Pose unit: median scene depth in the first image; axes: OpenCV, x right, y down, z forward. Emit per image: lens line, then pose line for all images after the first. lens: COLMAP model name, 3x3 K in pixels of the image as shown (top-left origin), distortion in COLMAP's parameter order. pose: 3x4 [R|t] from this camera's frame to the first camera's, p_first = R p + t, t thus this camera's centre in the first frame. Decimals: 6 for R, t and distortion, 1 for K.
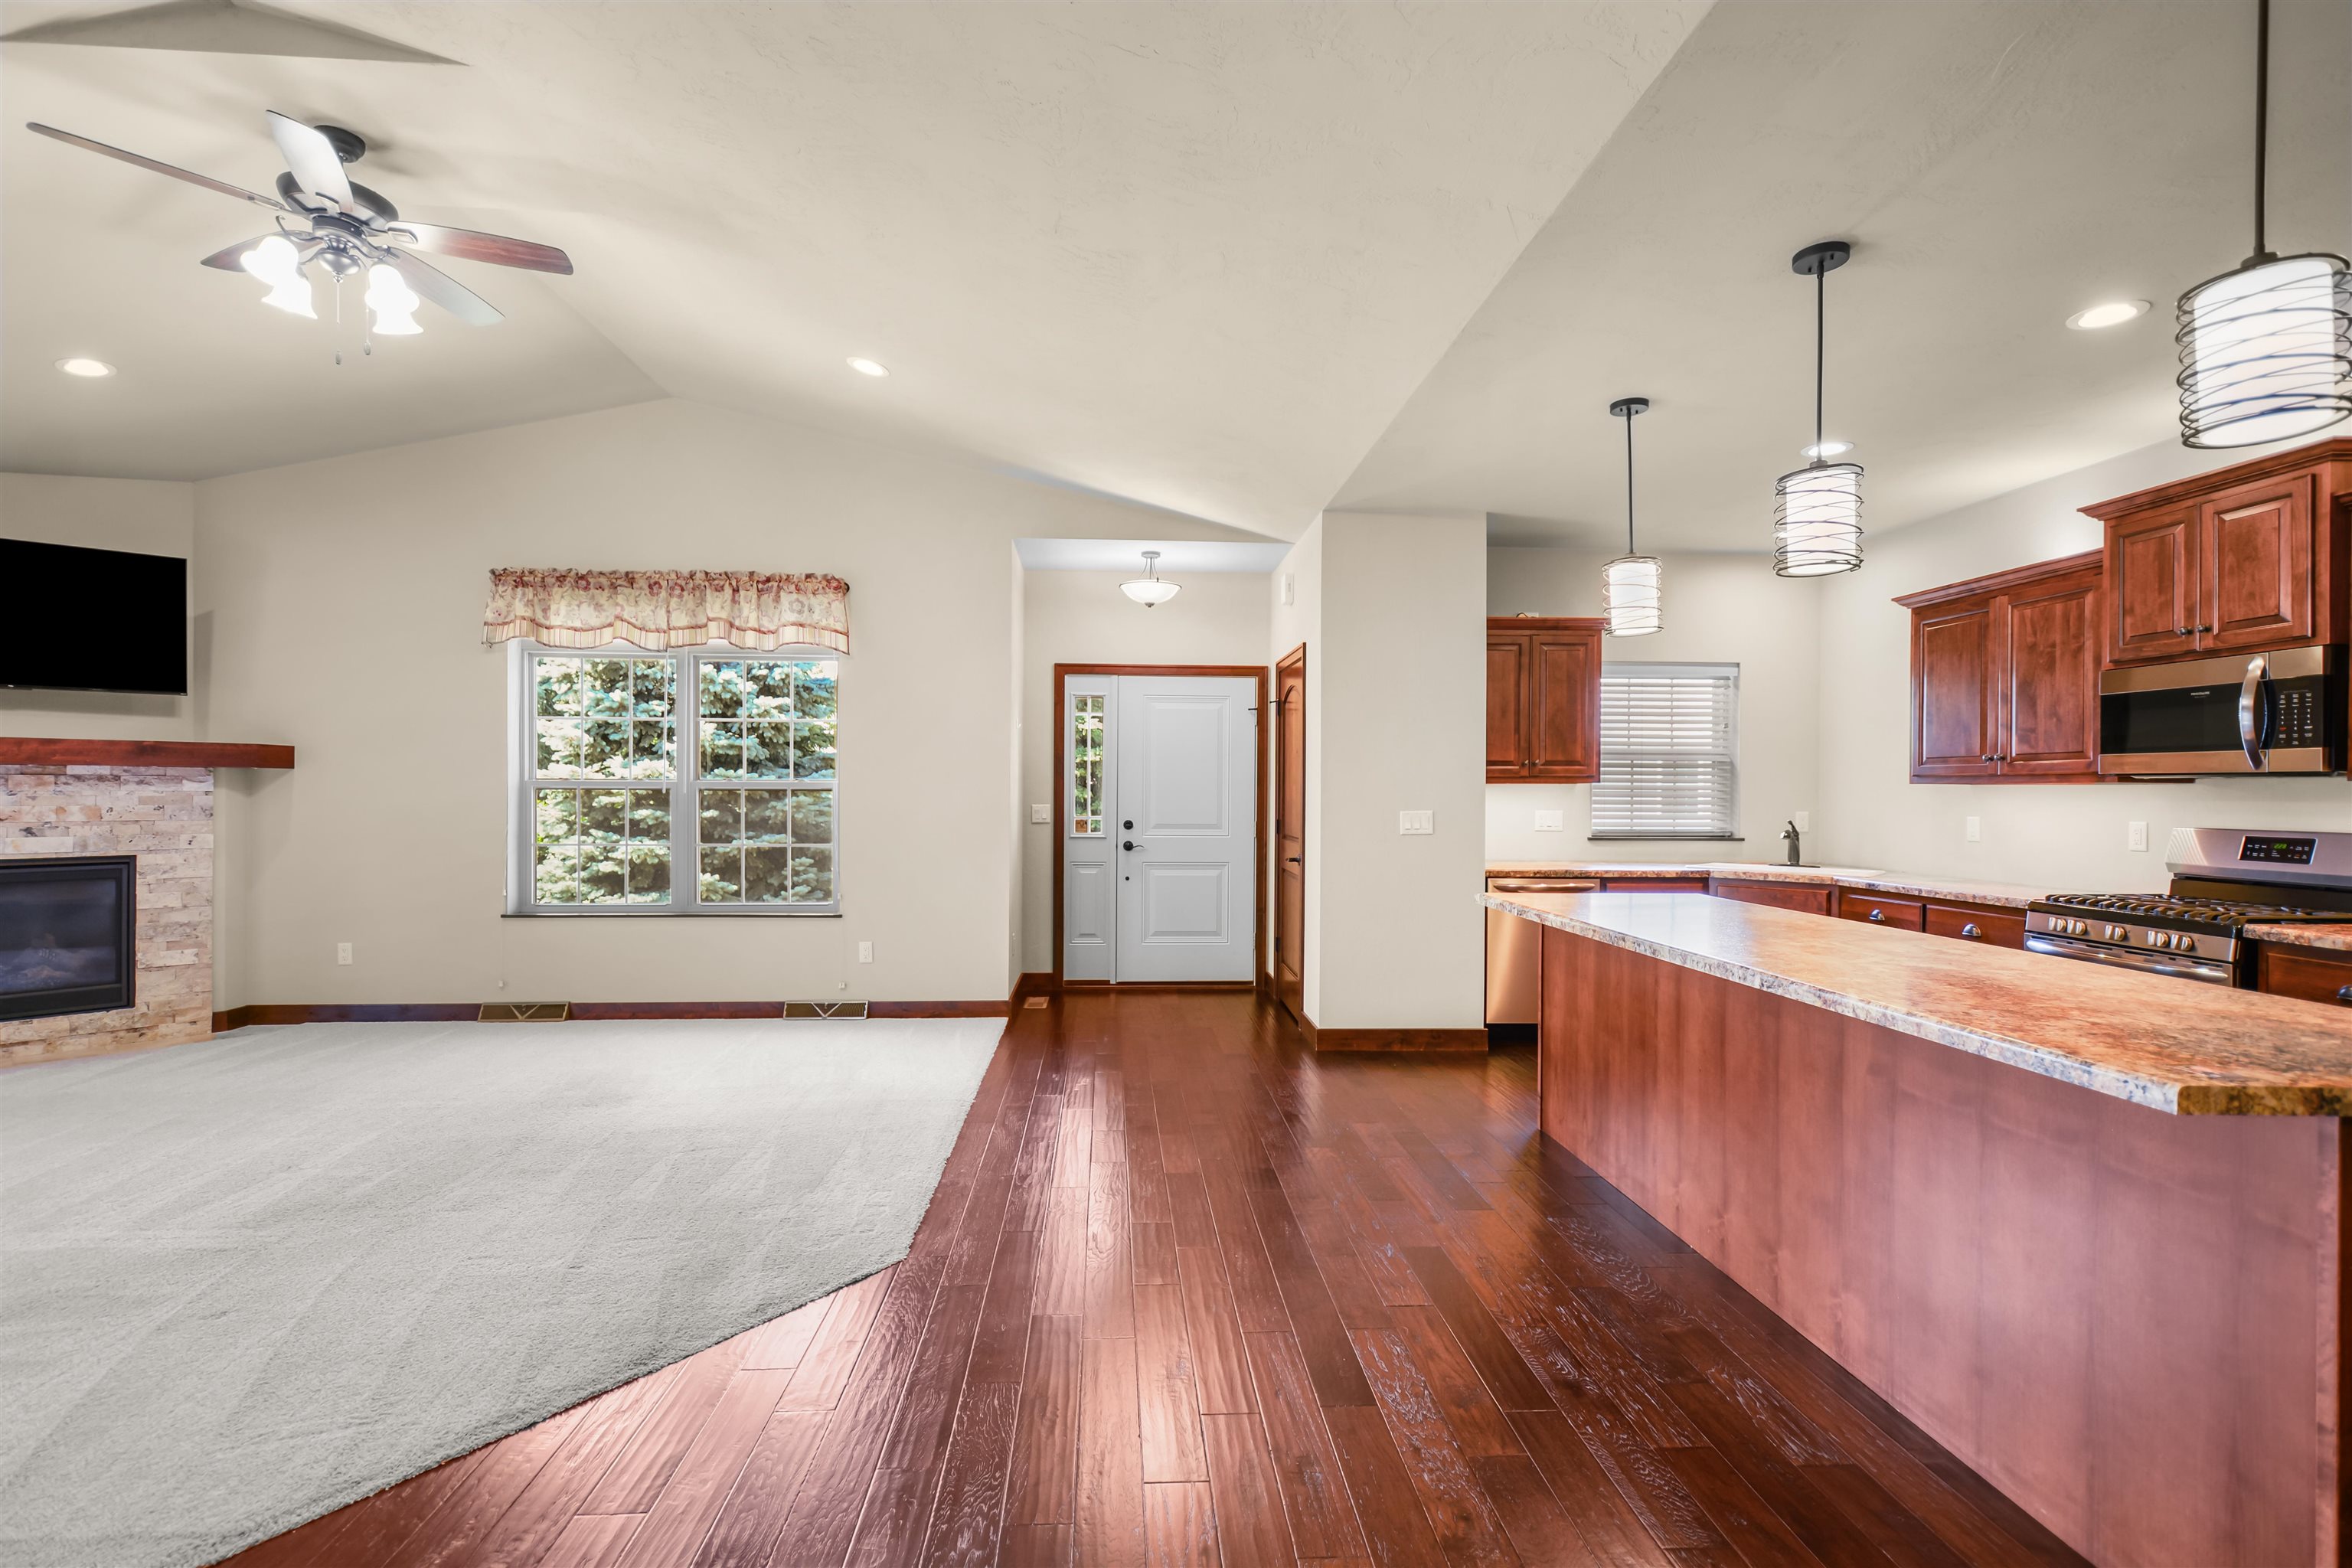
lens RADIAL K [[1046.8, 0, 1167.5], [0, 1046.8, 796.6], [0, 0, 1]] dist [0.003465, -0.000873]
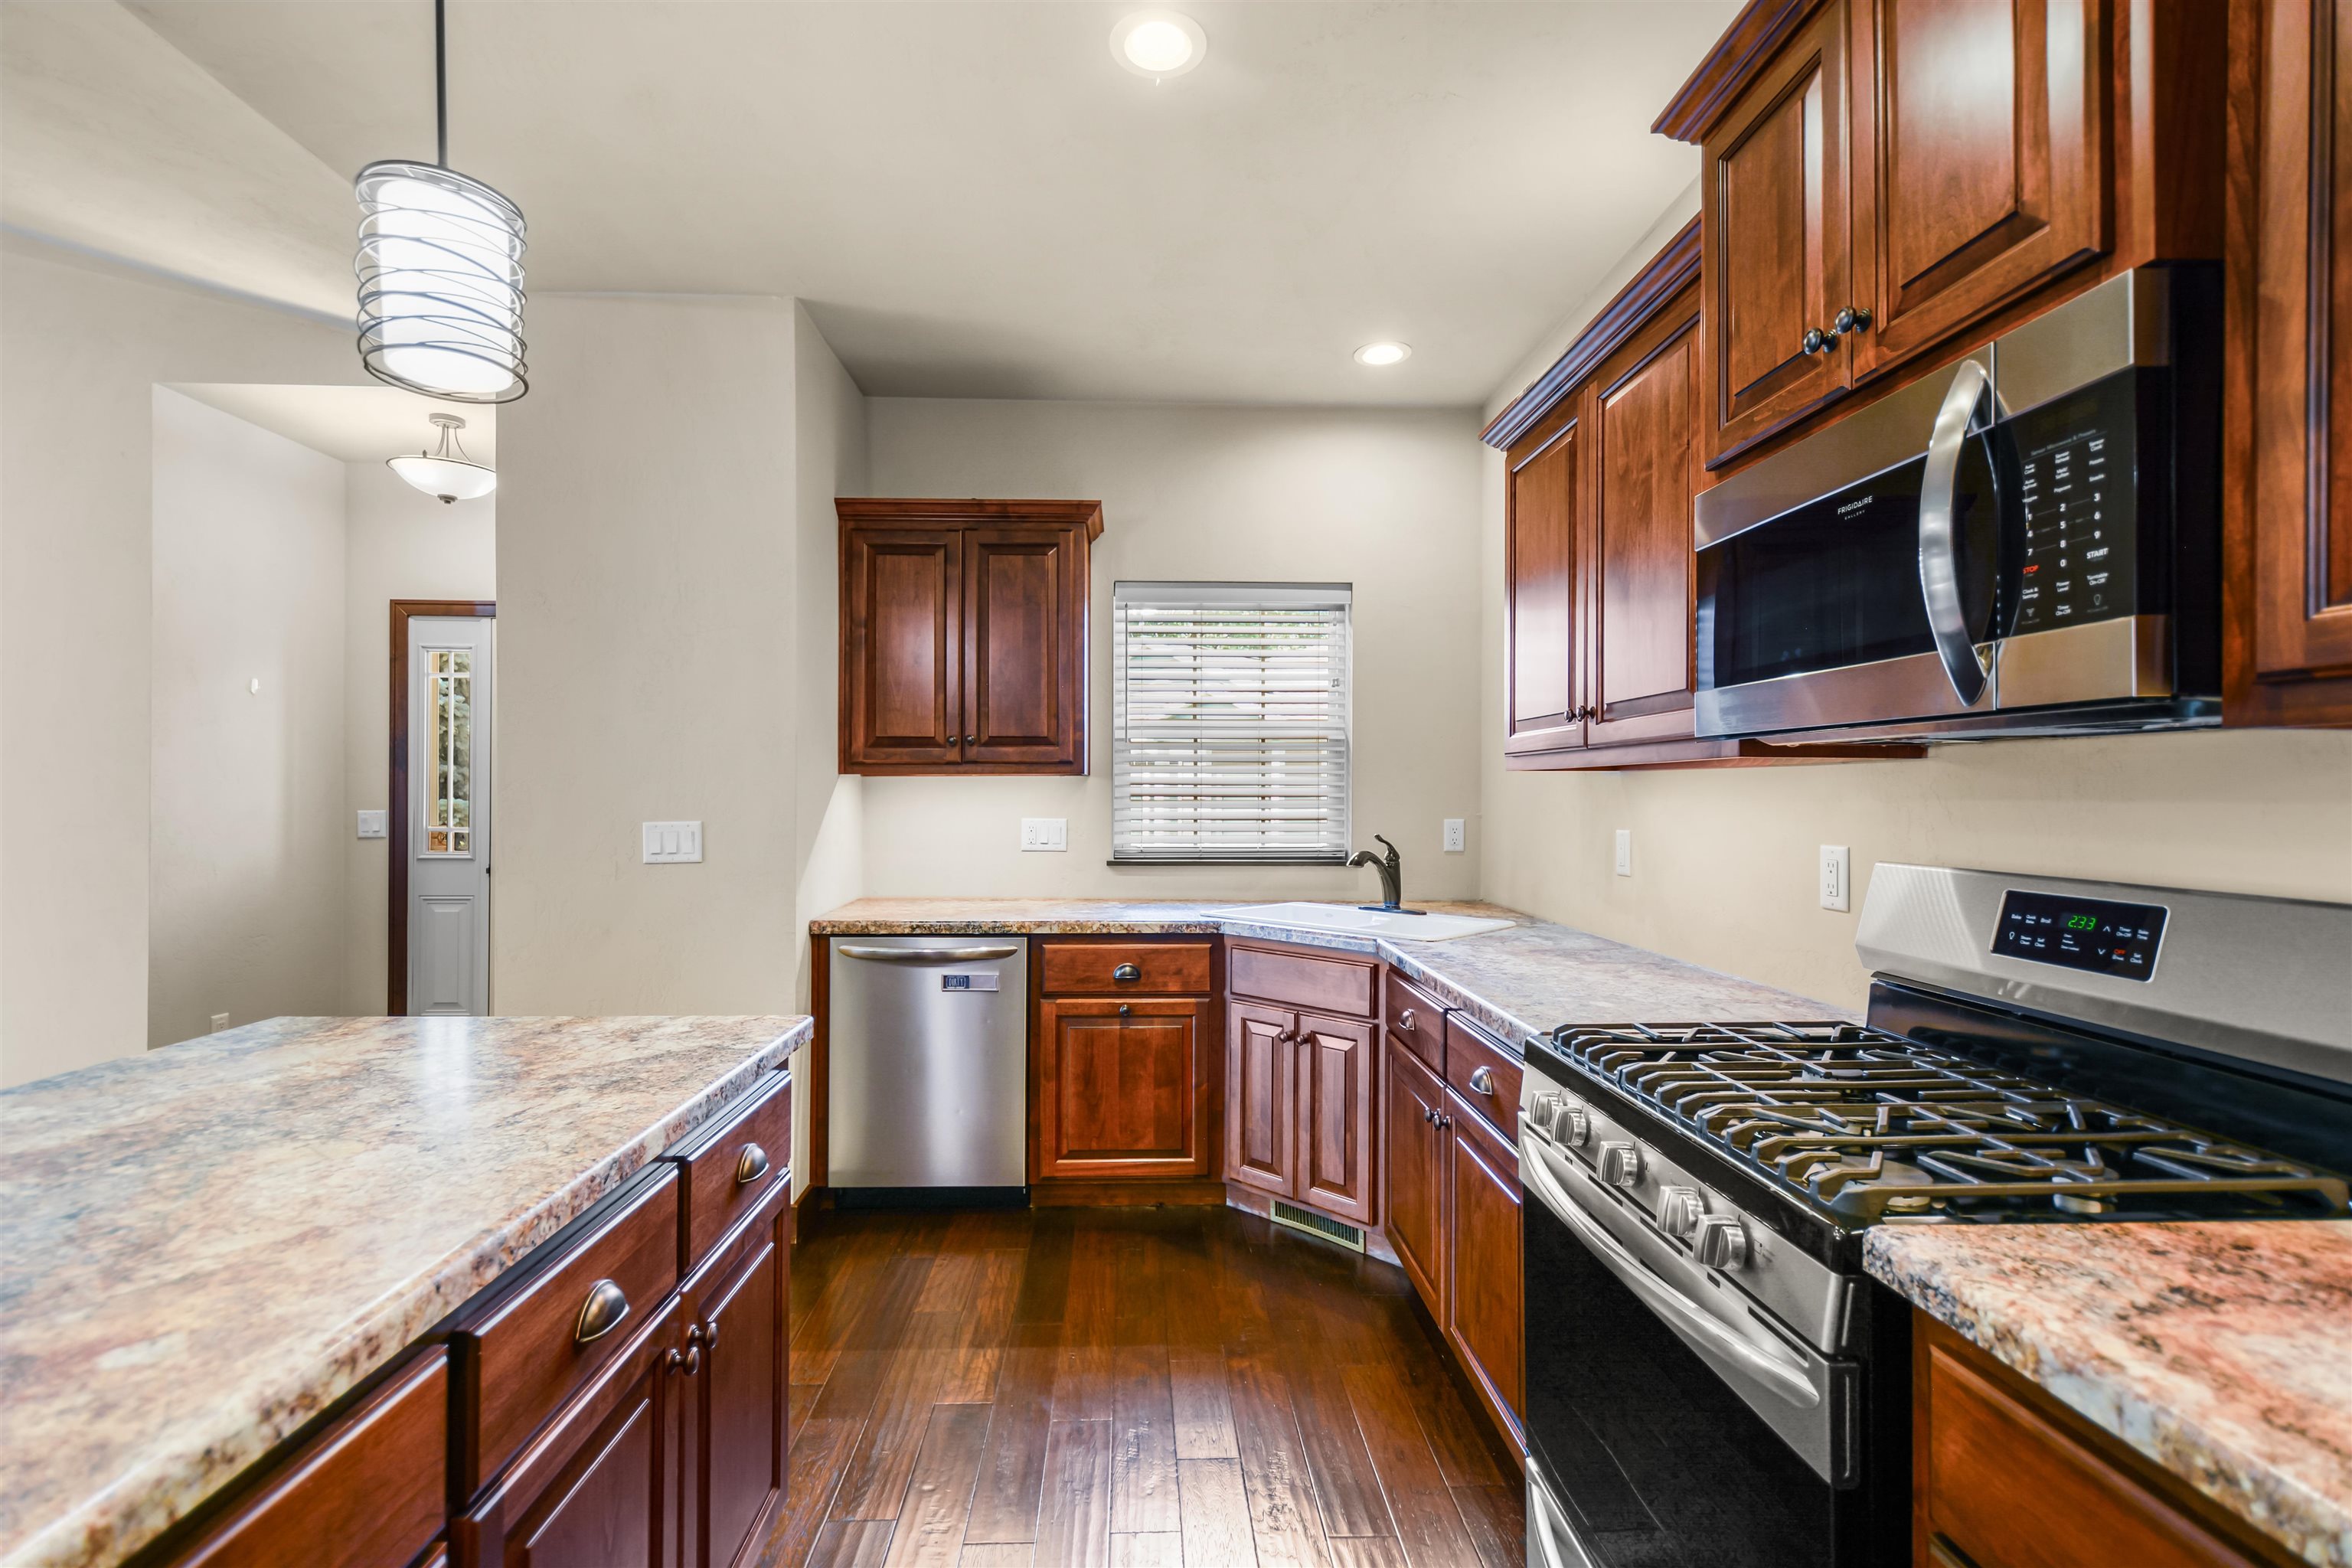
lens RADIAL K [[1032.1, 0, 1178.3], [0, 1032.1, 790.5], [0, 0, 1]] dist [0.008320, -0.000487]
pose [[0.999914, -0.003157, -0.012695, 0.494989], [0.003061, 0.999967, -0.007581, 0.001916], [0.012719, 0.007542, 0.999891, 0.418383]]
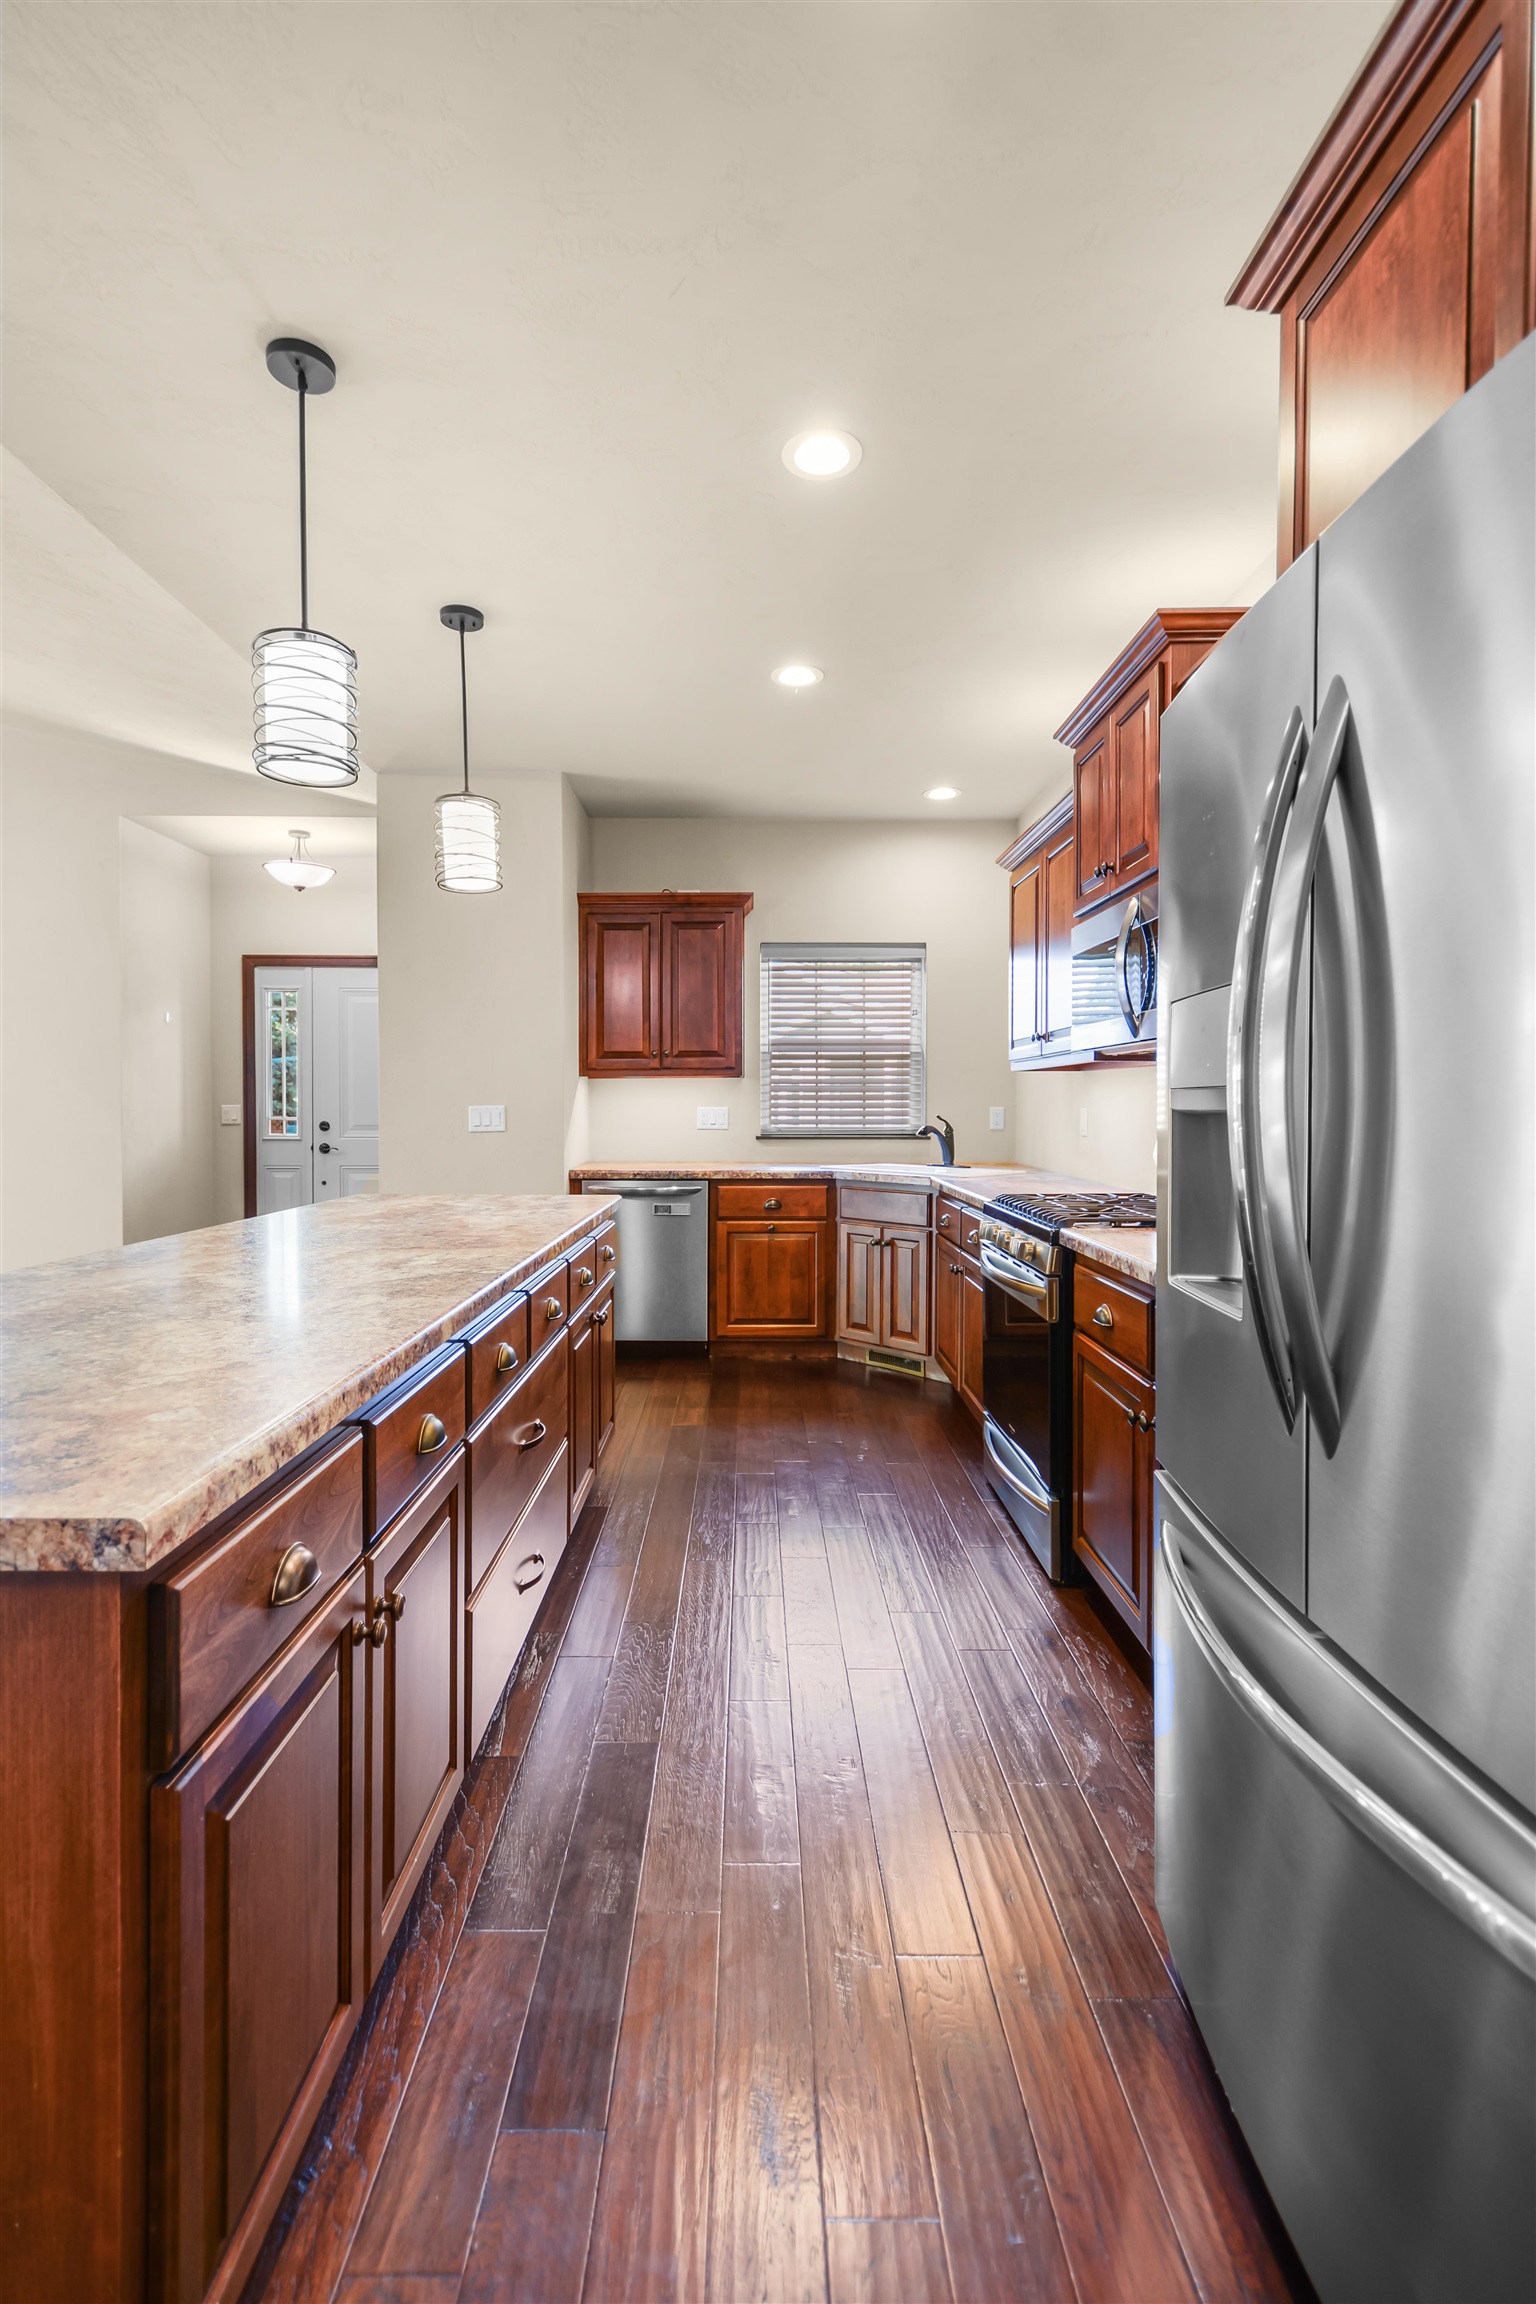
lens RADIAL K [[1011.1, 0, 763.3], [0, 1011.1, 1113.4], [0, 0, 1]] dist [0.008320, -0.000487]
pose [[0.998953, -0.004681, -0.045502, 0.490812], [0.004865, 0.999980, 0.003925, 0.017297], [0.045482, -0.004142, 0.998957, 0.132151]]
